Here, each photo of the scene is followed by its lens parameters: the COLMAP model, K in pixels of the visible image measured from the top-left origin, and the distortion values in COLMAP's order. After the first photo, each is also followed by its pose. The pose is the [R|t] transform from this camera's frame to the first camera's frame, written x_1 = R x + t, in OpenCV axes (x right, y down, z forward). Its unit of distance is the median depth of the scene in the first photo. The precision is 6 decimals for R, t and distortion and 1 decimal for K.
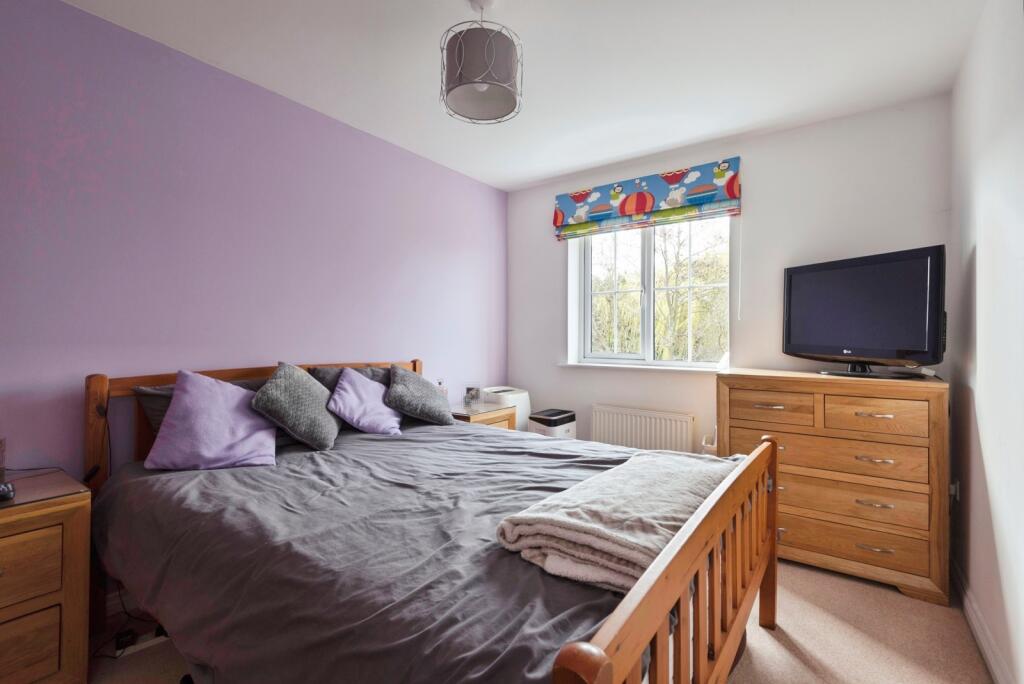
lens RADIAL K [[459.8, 0, 511.6], [0, 459.8, 337.8], [0, 0, 1]] dist [-0.000230, -0.000103]
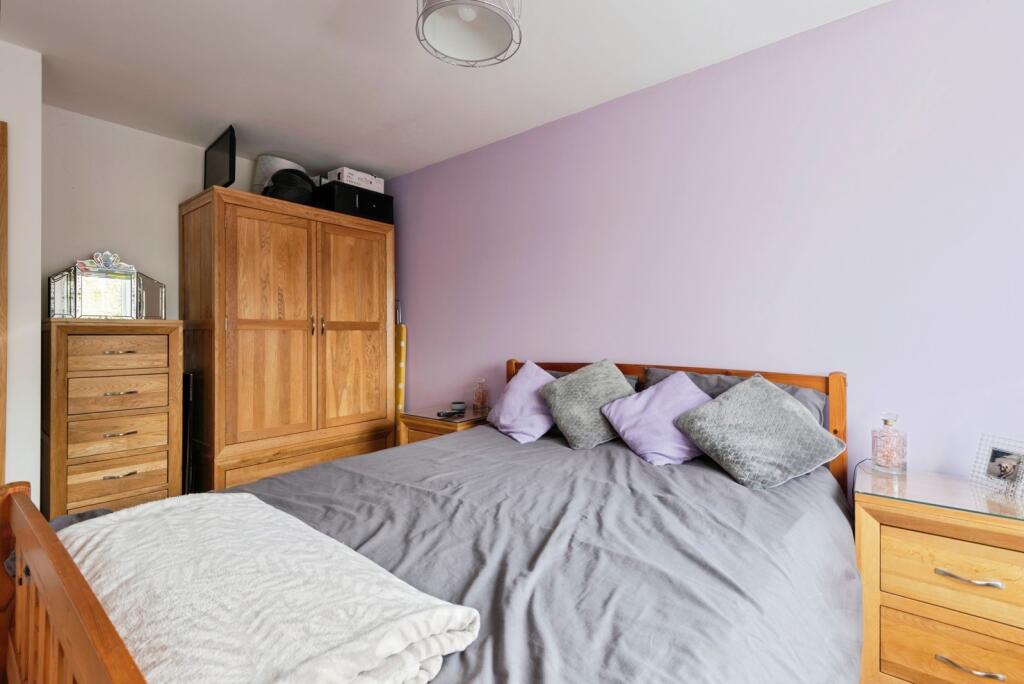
lens RADIAL K [[459.8, 0, 511.3], [0, 459.8, 339.3], [0, 0, 1]] dist [-0.000230, -0.000103]
pose [[-0.049817, -0.002885, -0.998754, 0.478766], [-0.003664, 0.999990, -0.002706, 0.011001], [0.998752, 0.003525, -0.049827, 0.757991]]
